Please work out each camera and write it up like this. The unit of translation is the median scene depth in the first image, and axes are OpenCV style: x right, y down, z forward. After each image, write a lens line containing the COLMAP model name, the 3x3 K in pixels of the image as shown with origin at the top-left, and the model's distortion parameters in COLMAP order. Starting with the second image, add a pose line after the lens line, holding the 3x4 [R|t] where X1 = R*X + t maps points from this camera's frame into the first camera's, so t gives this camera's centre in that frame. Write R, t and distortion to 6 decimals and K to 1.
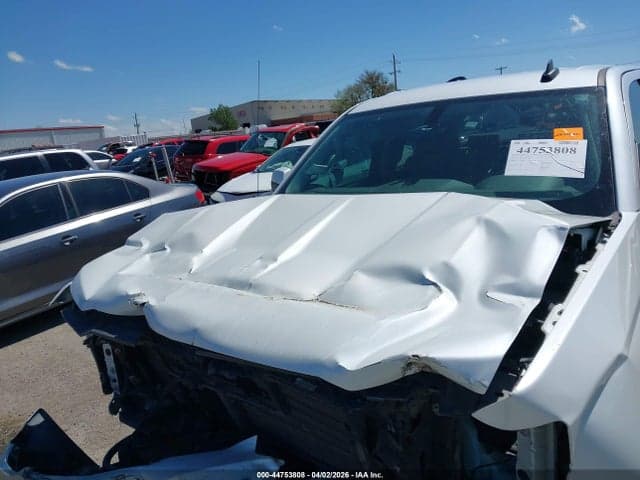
lens RADIAL K [[503.9, 0, 320.0], [0, 503.9, 240.0], [0, 0, 1]] dist [0.055990, -0.094110]
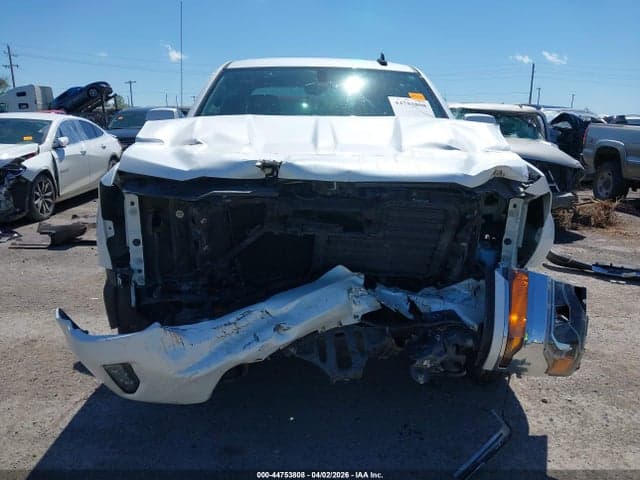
lens RADIAL K [[503.9, 0, 320.0], [0, 503.9, 240.0], [0, 0, 1]] dist [0.055990, -0.094110]
pose [[0.759136, -0.031890, 0.650151, -0.789914], [0.051810, 0.998591, -0.011514, 0.244329], [-0.648867, 0.042425, 0.759718, -0.012012]]
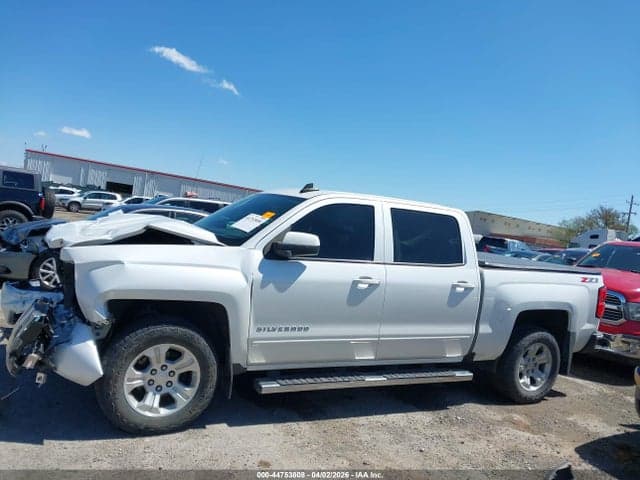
lens RADIAL K [[501.5, 0, 322.4], [0, 501.5, 238.6], [0, 0, 1]] dist [0.104606, -0.204708]
pose [[0.884840, 0.237290, -0.400939, 1.000447], [-0.310469, 0.941968, -0.127692, 0.136429], [0.347371, 0.237466, 0.907162, -0.657909]]
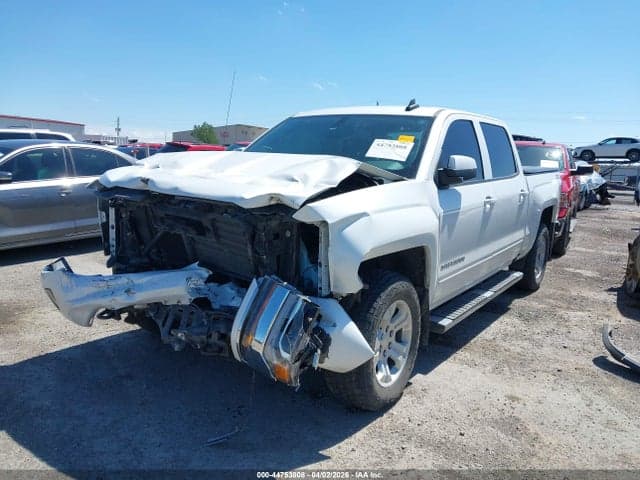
lens RADIAL K [[501.5, 0, 322.4], [0, 501.5, 238.6], [0, 0, 1]] dist [0.104606, -0.204708]
pose [[0.987890, 0.140841, 0.065098, 0.139260], [-0.136017, 0.987983, -0.073407, 0.281564], [-0.074654, 0.063664, 0.995175, -0.642683]]
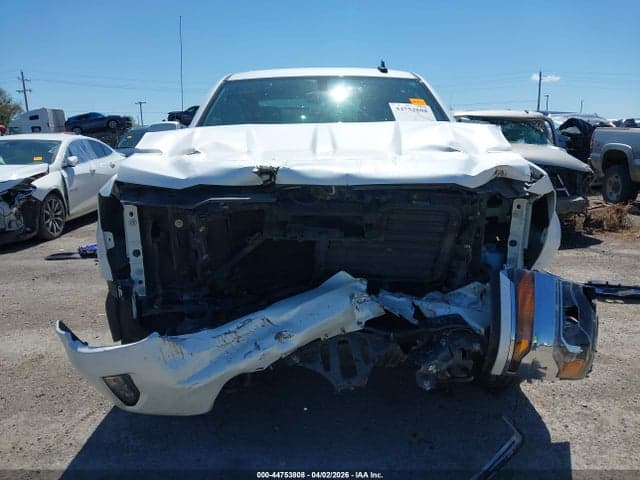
lens RADIAL K [[503.9, 0, 320.0], [0, 503.9, 240.0], [0, 0, 1]] dist [0.055990, -0.094110]
pose [[0.772990, -0.034673, 0.633470, -0.765875], [0.077678, 0.996165, -0.040261, 0.260963], [-0.629645, 0.080328, 0.772719, -0.015569]]
